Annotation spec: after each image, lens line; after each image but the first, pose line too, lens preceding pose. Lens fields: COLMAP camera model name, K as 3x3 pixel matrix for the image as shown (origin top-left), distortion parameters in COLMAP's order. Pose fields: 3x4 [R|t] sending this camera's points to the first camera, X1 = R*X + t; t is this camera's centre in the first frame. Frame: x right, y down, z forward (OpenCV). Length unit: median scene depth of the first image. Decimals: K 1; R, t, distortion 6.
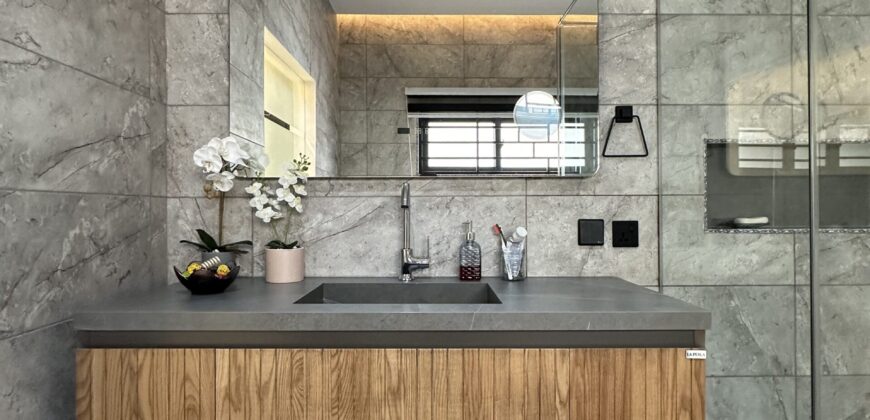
lens RADIAL K [[467.4, 0, 436.3], [0, 467.4, 209.6], [0, 0, 1]] dist [0.005952, 0.001792]
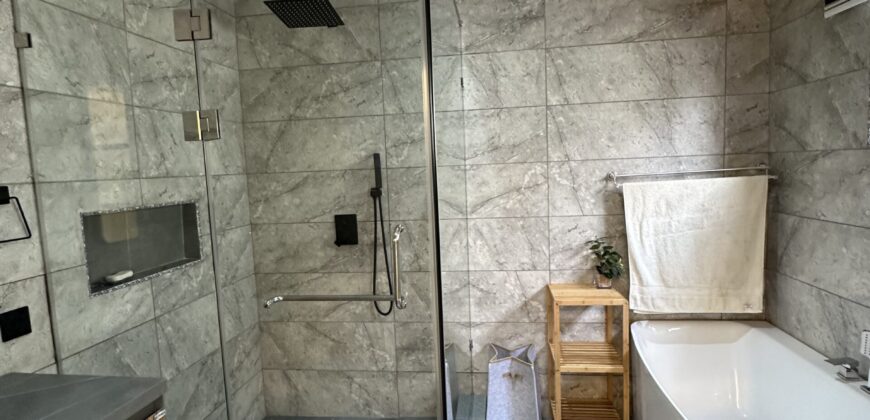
lens RADIAL K [[467.4, 0, 434.4], [0, 467.4, 211.5], [0, 0, 1]] dist [0.005952, 0.001792]
pose [[0.160768, -0.099960, 0.981917, -0.357217], [0.029058, 0.994906, 0.096525, -0.235254], [-0.986564, 0.013014, 0.162853, 0.021004]]
